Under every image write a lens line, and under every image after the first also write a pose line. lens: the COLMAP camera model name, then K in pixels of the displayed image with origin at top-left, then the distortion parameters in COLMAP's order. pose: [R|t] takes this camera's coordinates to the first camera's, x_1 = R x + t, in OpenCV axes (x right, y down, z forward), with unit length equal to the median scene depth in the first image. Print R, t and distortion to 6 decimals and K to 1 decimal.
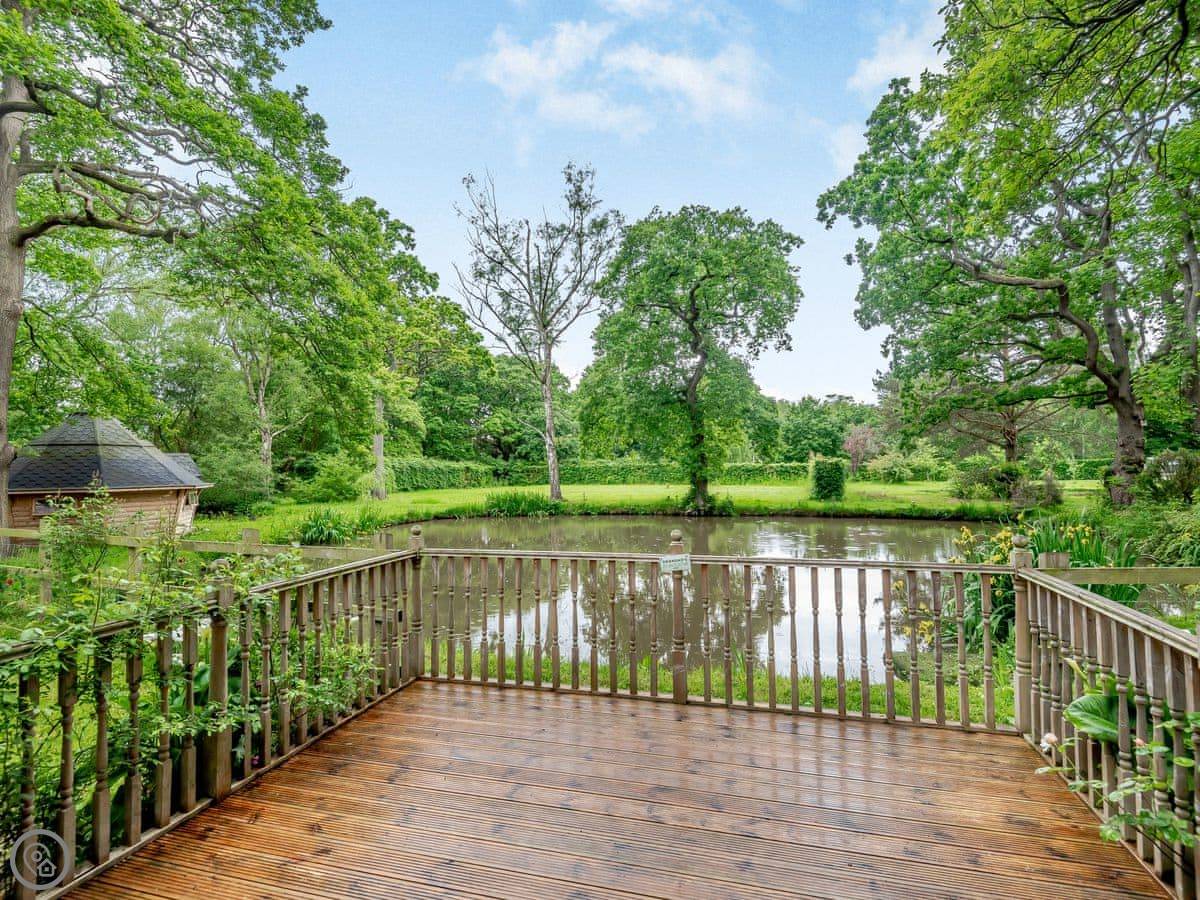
lens RADIAL K [[617.5, 0, 596.6], [0, 617.5, 455.6], [0, 0, 1]] dist [0.021113, -0.013608]
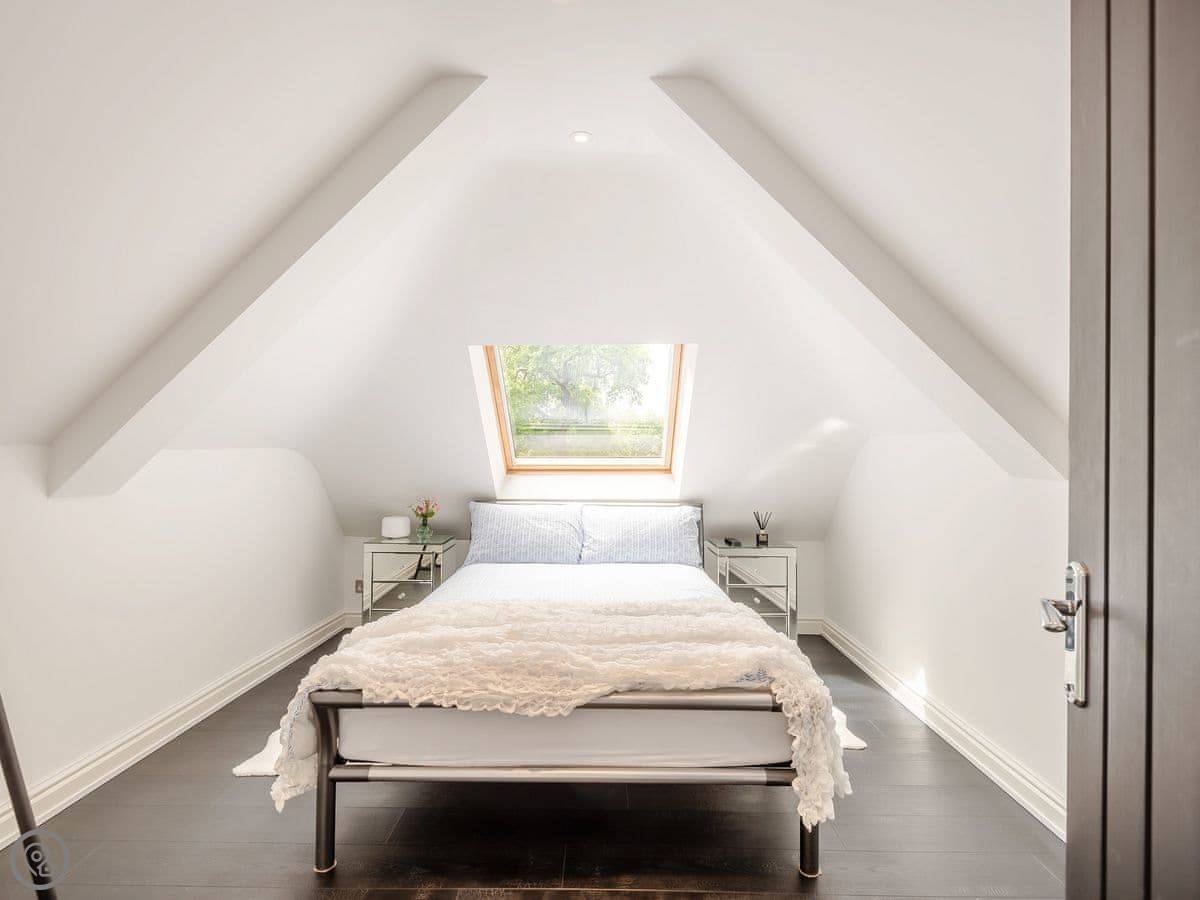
lens RADIAL K [[617.5, 0, 597.5], [0, 617.5, 457.6], [0, 0, 1]] dist [0.021113, -0.013608]
pose [[0.970314, 0.023875, 0.240668, -0.059450], [-0.028241, 0.999493, 0.014709, -0.080847], [-0.240194, -0.021069, 0.970496, -0.161279]]
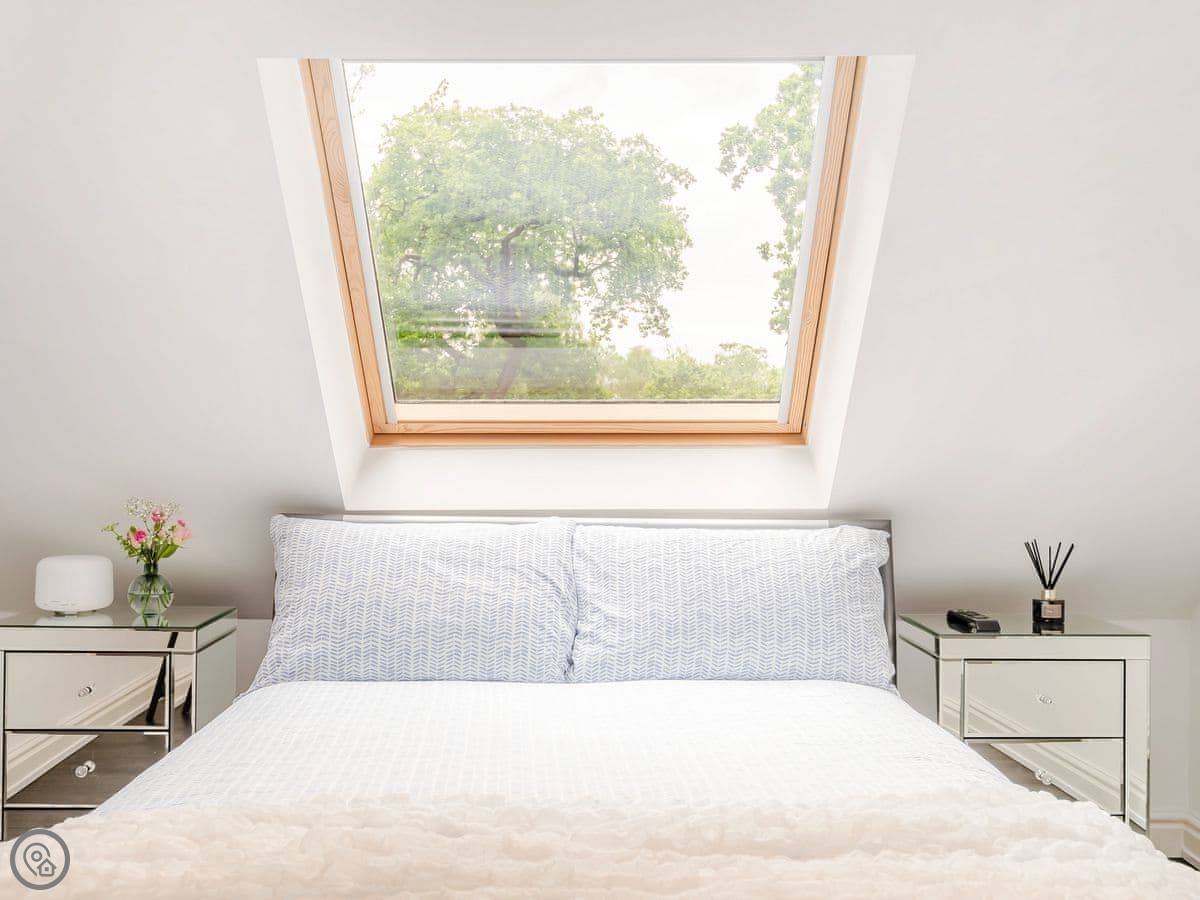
lens RADIAL K [[1293.3, 0, 609.0], [0, 1293.3, 457.9], [0, 0, 1]] dist [-0.000126, 0.000000]
pose [[0.962451, 0.024155, 0.270379, -0.055895], [-0.030041, 0.999393, 0.017652, -0.075789], [-0.269788, -0.025112, 0.962592, -0.132316]]
